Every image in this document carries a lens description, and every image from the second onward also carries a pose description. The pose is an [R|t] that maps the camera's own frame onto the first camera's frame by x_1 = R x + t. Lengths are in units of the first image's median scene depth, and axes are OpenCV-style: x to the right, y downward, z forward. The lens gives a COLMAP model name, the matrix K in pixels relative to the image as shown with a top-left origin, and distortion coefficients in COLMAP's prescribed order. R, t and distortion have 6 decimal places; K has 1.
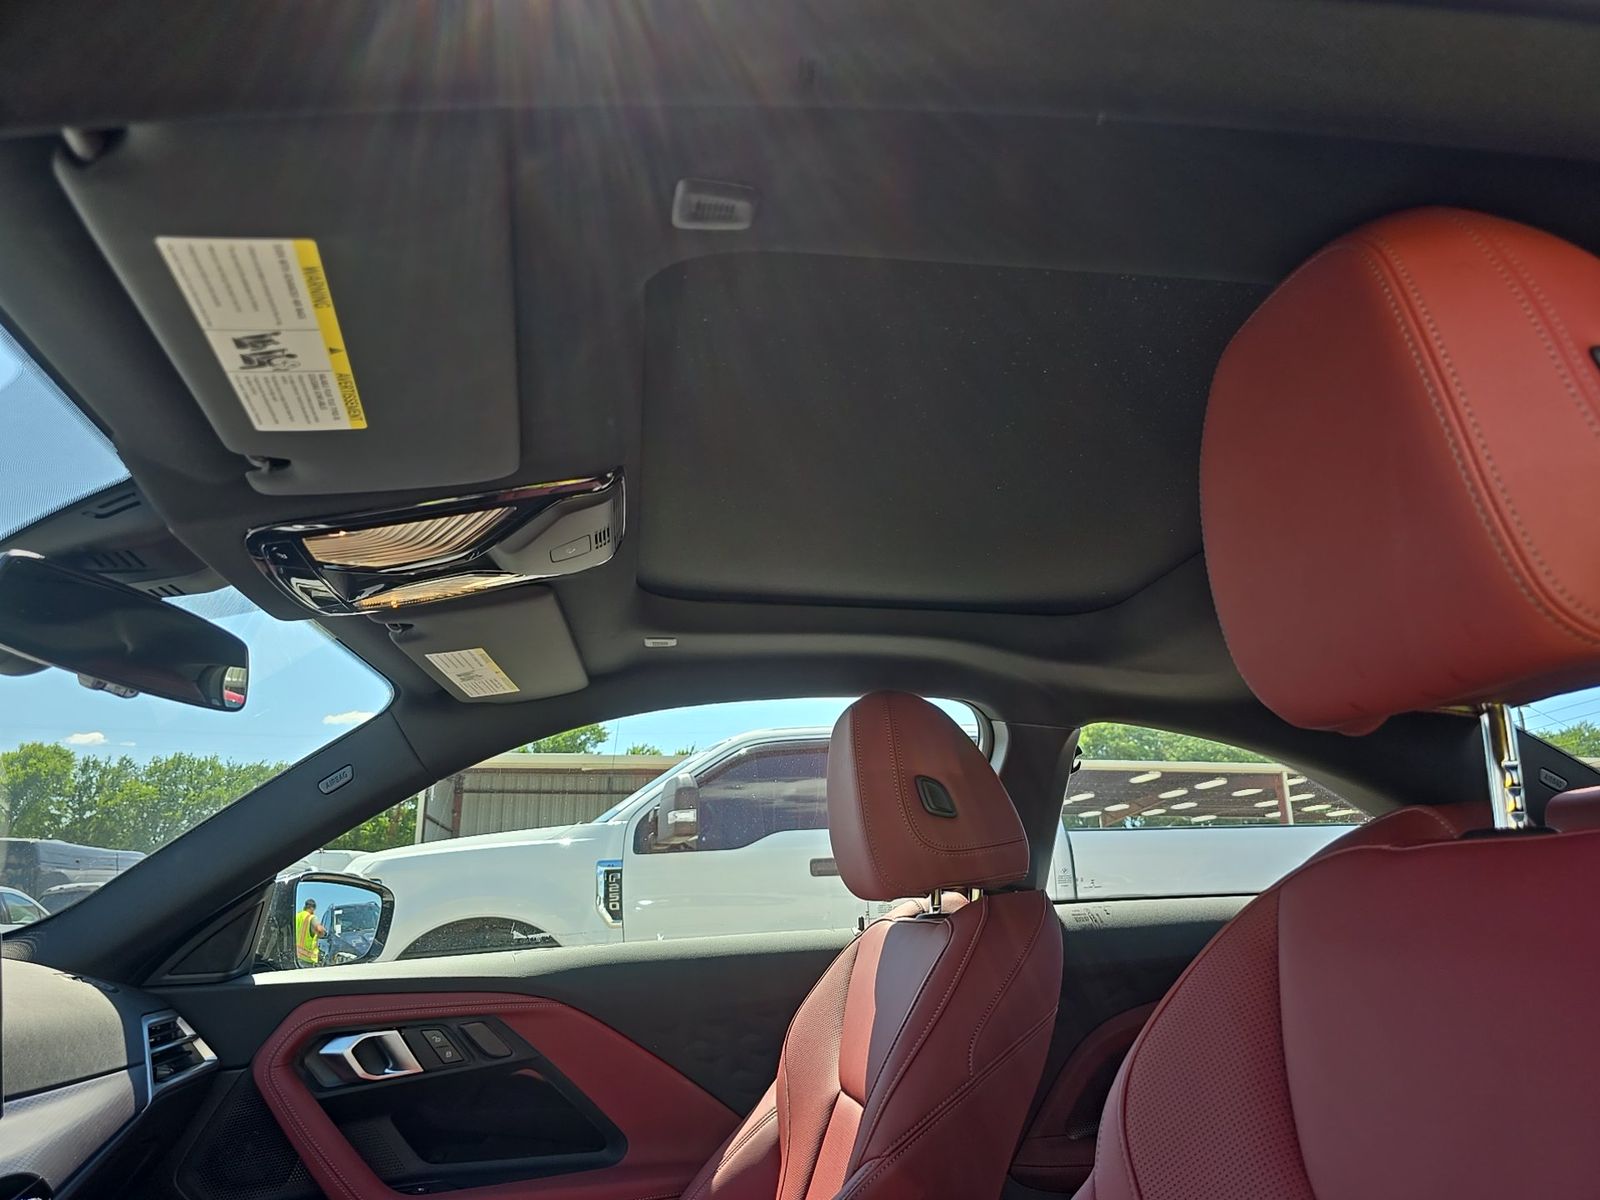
lens RADIAL K [[1077.1, 0, 787.5], [0, 1077.1, 597.0], [0, 0, 1]] dist [0.026579, -0.015738]
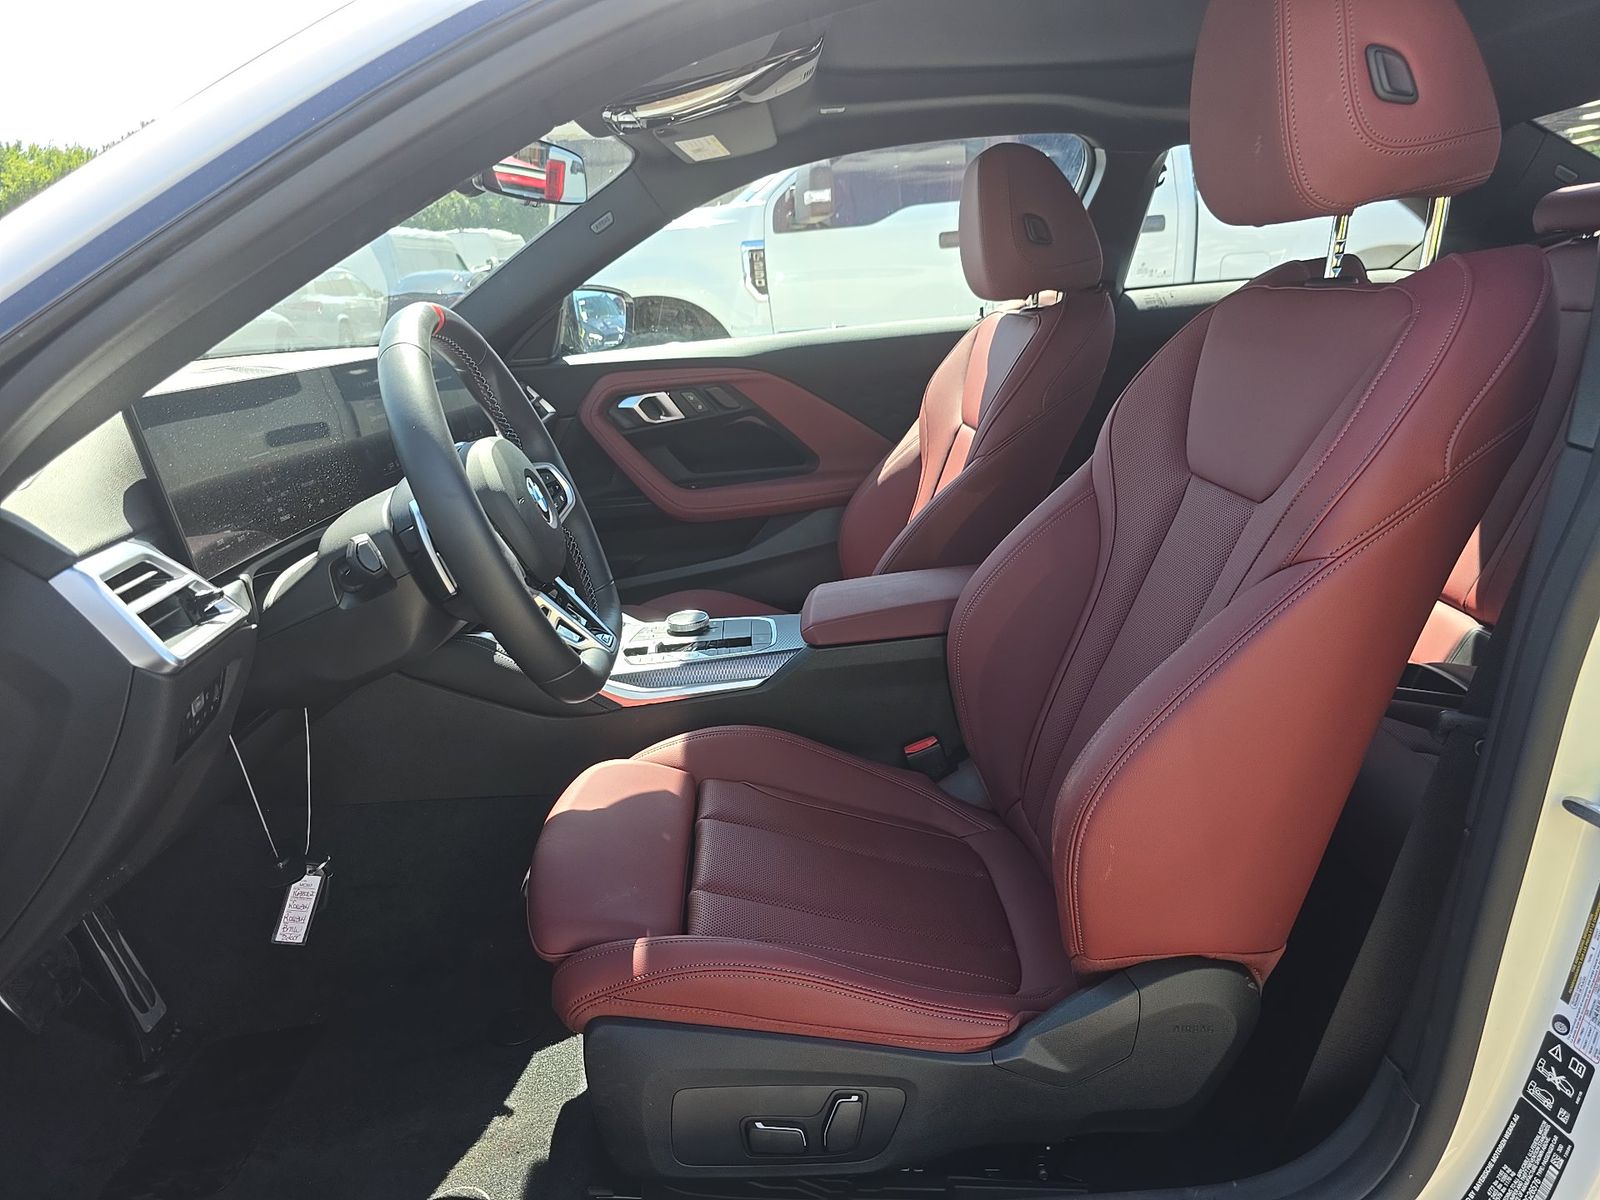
lens RADIAL K [[1077.1, 0, 792.9], [0, 1077.1, 604.5], [0, 0, 1]] dist [0.026579, -0.015738]
pose [[0.994062, 0.001809, -0.108805, -0.020151], [0.058358, 0.835056, 0.547060, -0.162322], [0.091848, -0.550161, 0.829992, -0.387248]]
